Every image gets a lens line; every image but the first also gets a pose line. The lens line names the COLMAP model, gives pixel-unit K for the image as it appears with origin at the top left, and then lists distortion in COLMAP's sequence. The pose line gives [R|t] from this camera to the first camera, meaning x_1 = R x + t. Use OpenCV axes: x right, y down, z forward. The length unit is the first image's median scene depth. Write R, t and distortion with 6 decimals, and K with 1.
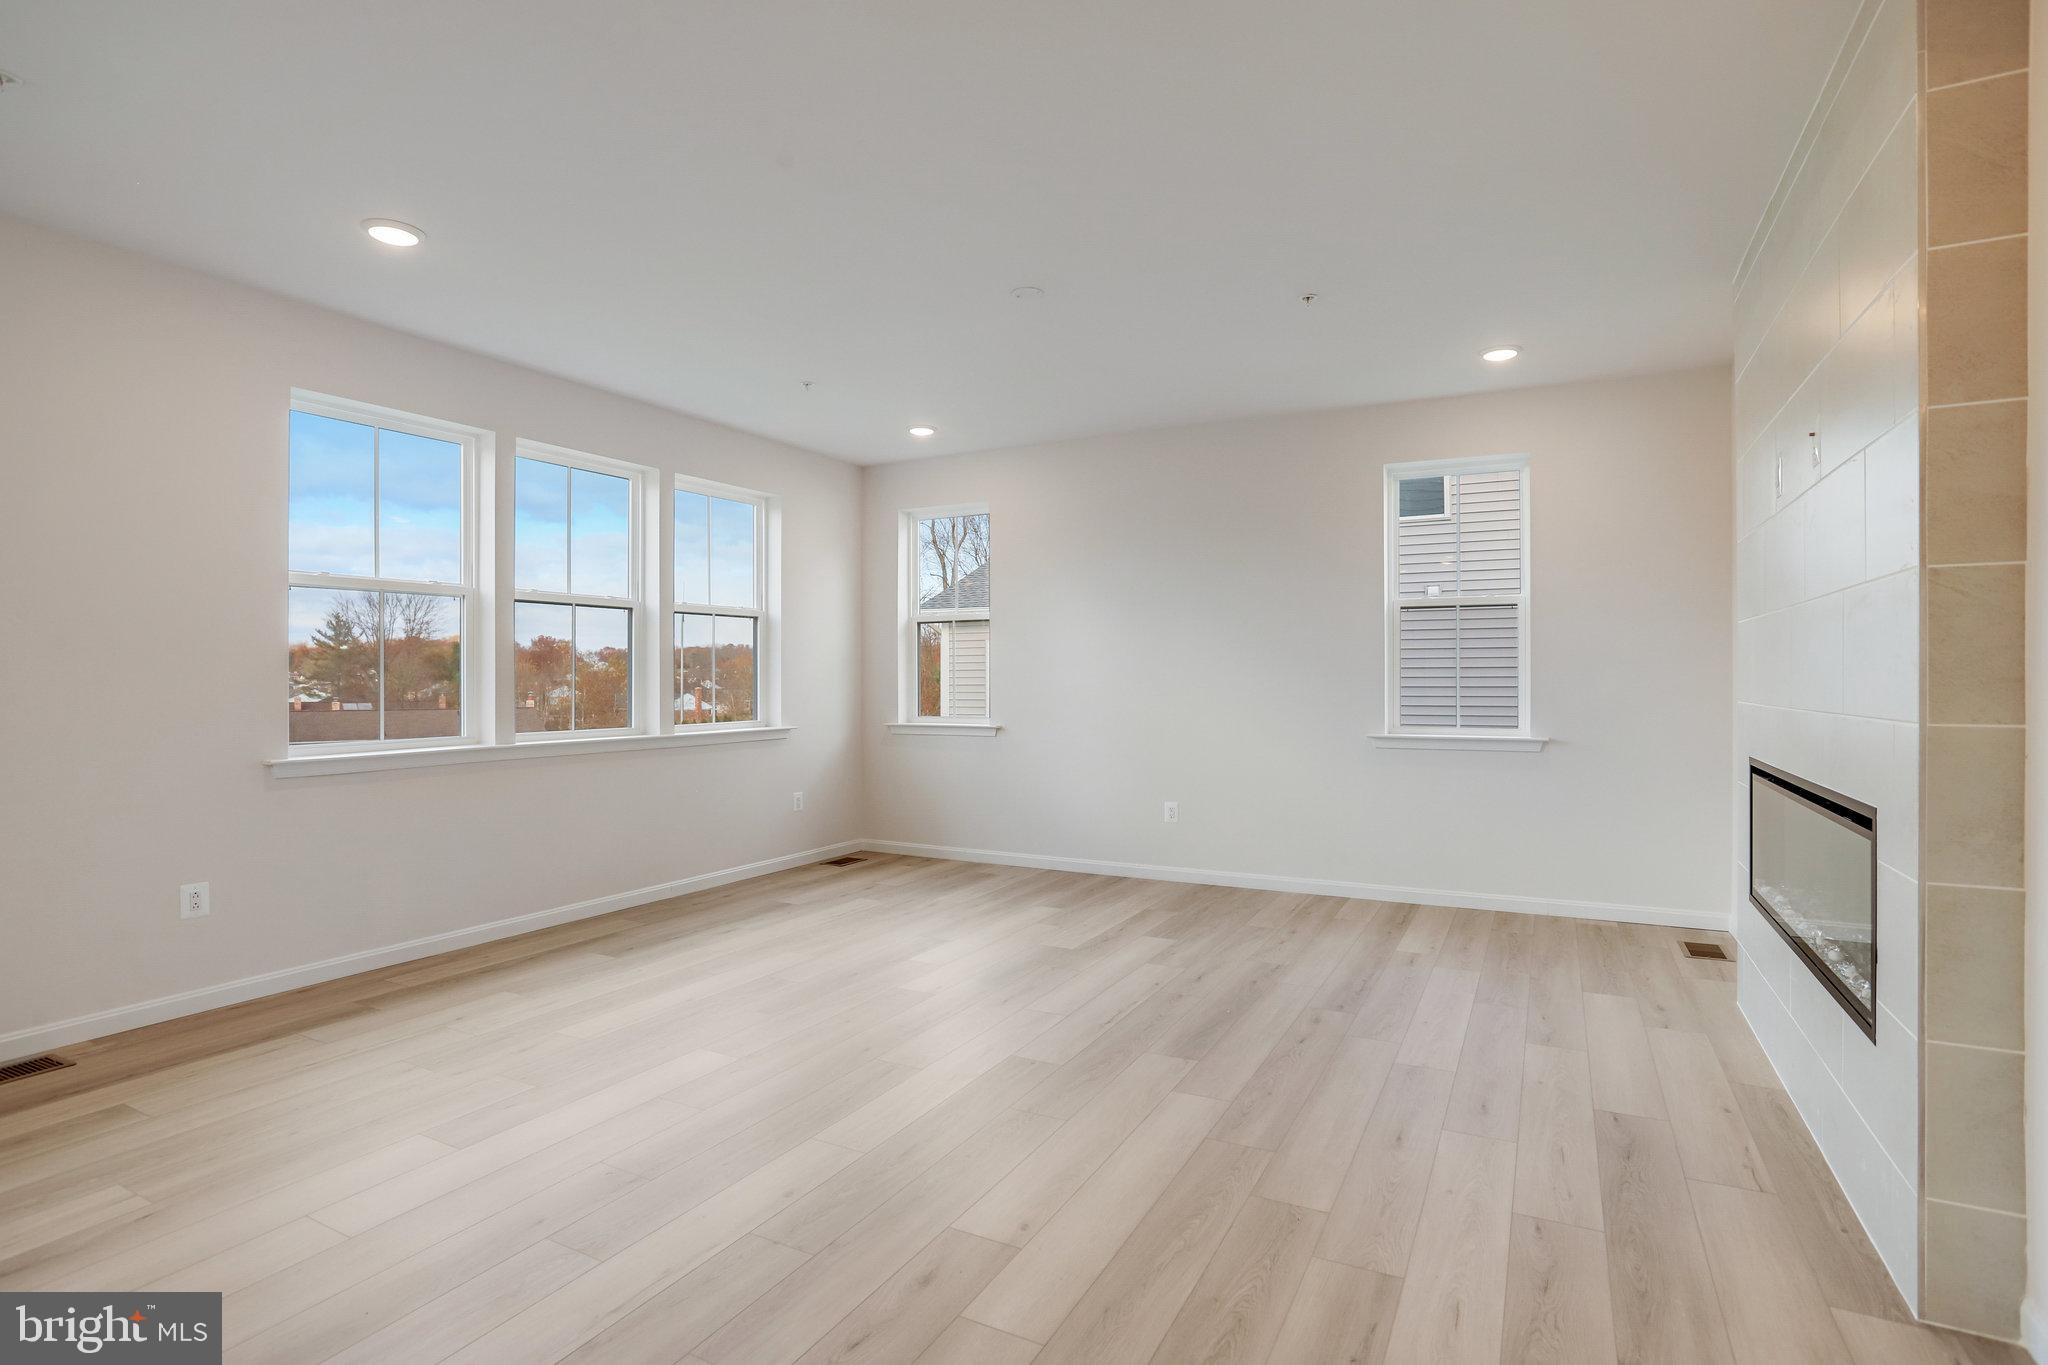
lens RADIAL K [[1014.8, 0, 1027.0], [0, 1014.8, 689.9], [0, 0, 1]] dist [-0.048617, 0.015704]
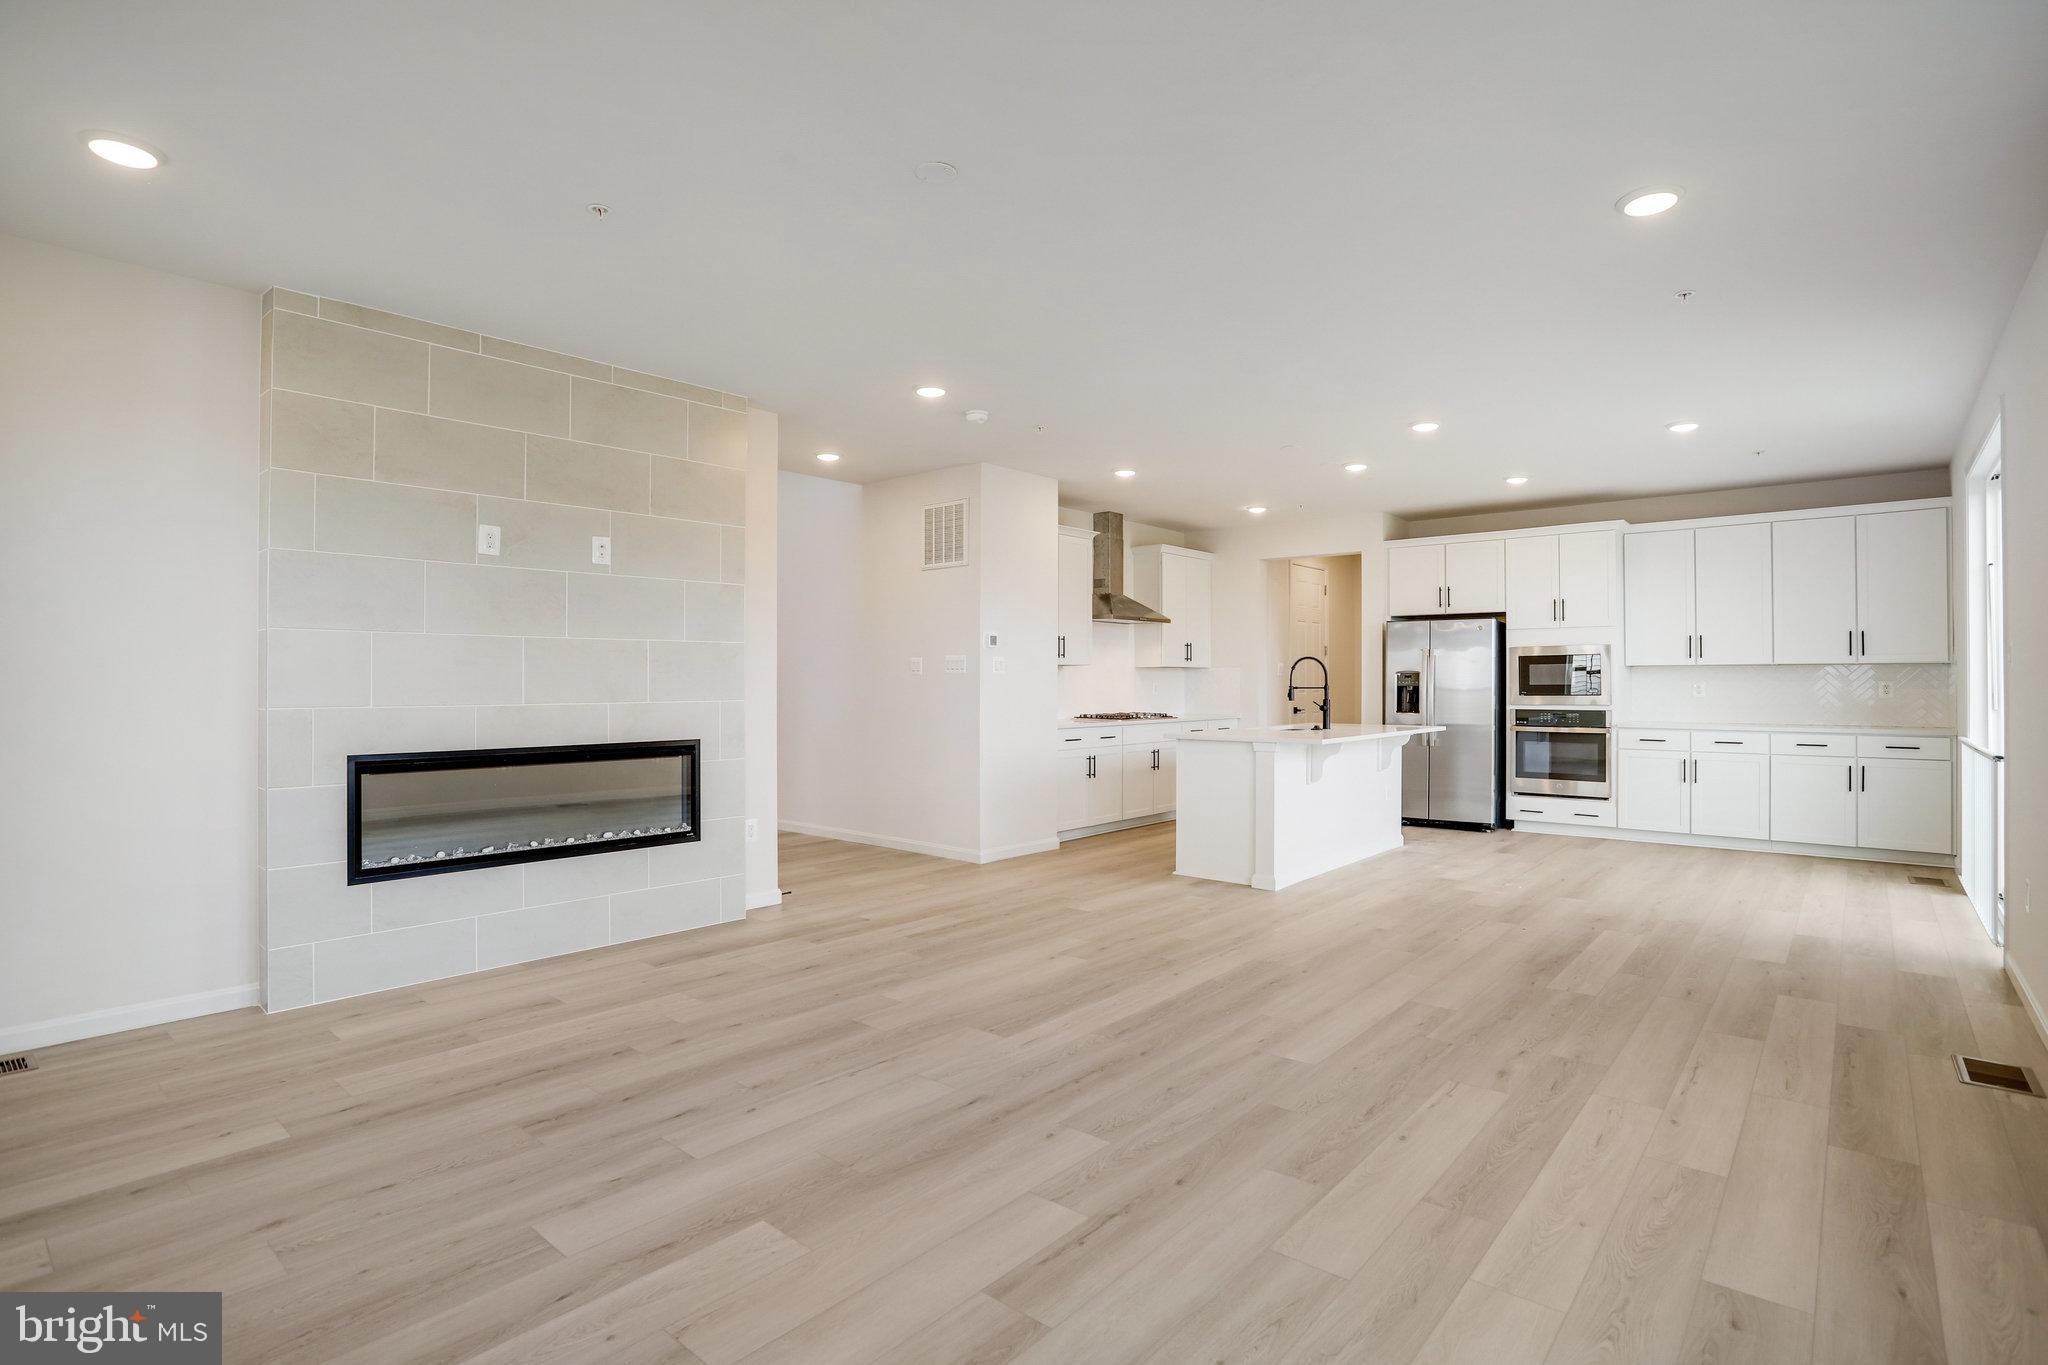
lens RADIAL K [[1002.3, 0, 1027.1], [0, 1002.3, 680.8], [0, 0, 1]] dist [-0.071055, 0.031037]
pose [[-0.975348, 0.002955, 0.220655, -0.227114], [0.005163, 0.999942, 0.009430, -0.021184], [-0.220614, 0.010336, -0.975306, 1.698465]]
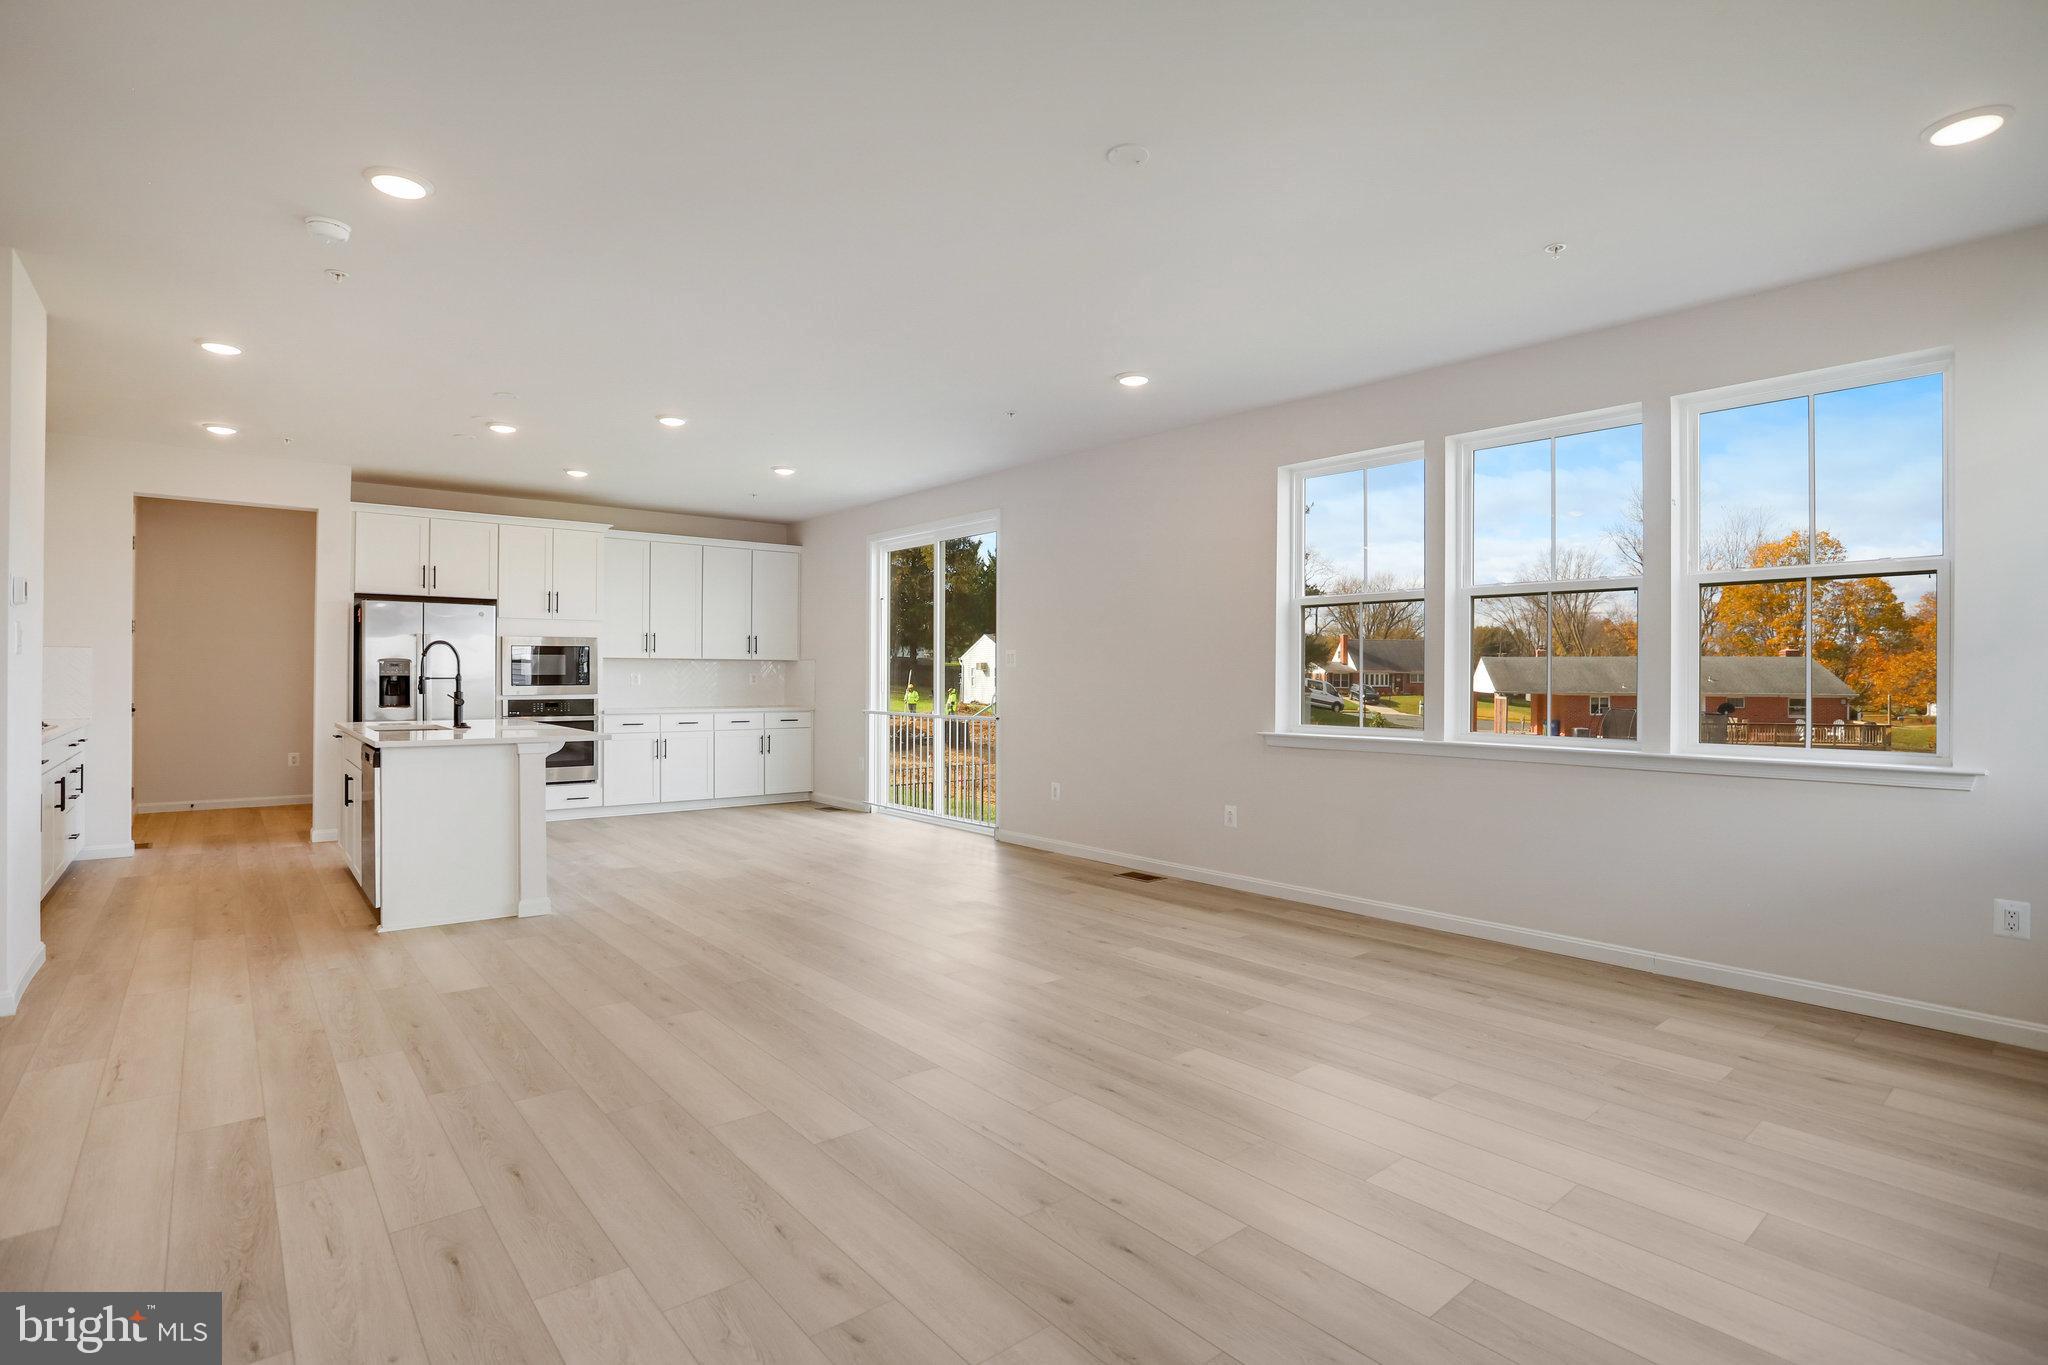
lens RADIAL K [[1002.3, 0, 1025.2], [0, 1002.3, 671.6], [0, 0, 1]] dist [-0.071055, 0.031037]
pose [[-0.380930, -0.003033, -0.924599, 0.698903], [-0.014847, 0.999886, 0.002836, -0.015883], [0.924484, 0.014808, -0.380932, 1.206118]]
